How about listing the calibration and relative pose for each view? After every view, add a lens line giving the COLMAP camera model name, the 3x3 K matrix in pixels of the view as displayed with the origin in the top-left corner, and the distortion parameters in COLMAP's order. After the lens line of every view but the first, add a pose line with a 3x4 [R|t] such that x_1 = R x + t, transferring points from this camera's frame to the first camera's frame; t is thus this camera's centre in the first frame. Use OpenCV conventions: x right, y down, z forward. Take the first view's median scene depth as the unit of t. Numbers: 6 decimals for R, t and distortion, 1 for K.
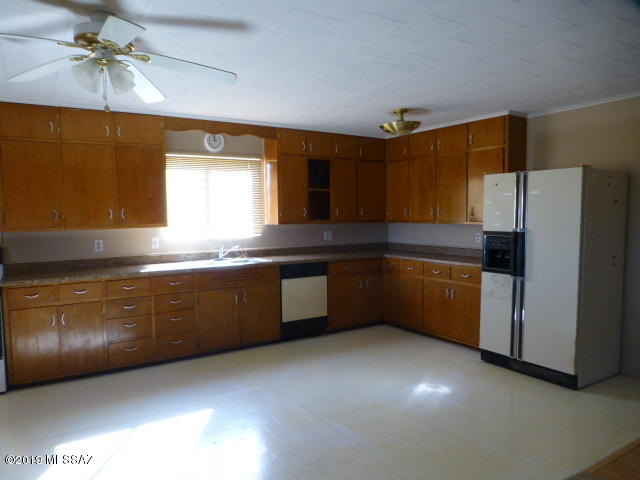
lens RADIAL K [[459.7, 0, 320.0], [0, 459.7, 240.0], [0, 0, 1]] dist [-0.006892, -0.006392]
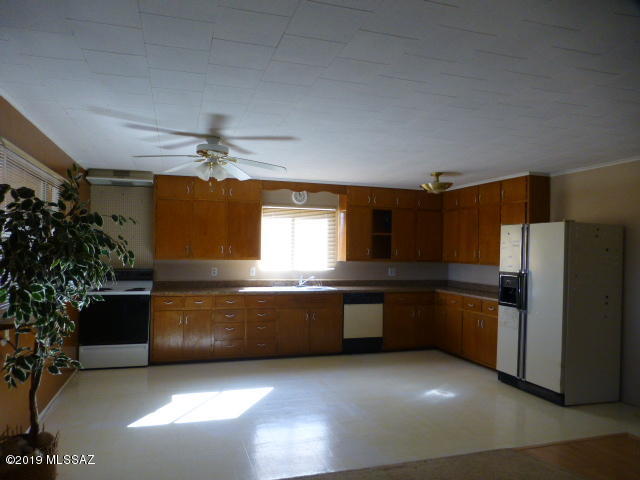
lens RADIAL K [[459.7, 0, 320.0], [0, 459.7, 240.0], [0, 0, 1]] dist [-0.006892, -0.006392]
pose [[0.964372, 0.020019, -0.263791, 0.199040], [-0.041580, 0.996209, -0.076406, 0.009510], [0.261262, 0.084653, 0.961549, -0.275335]]
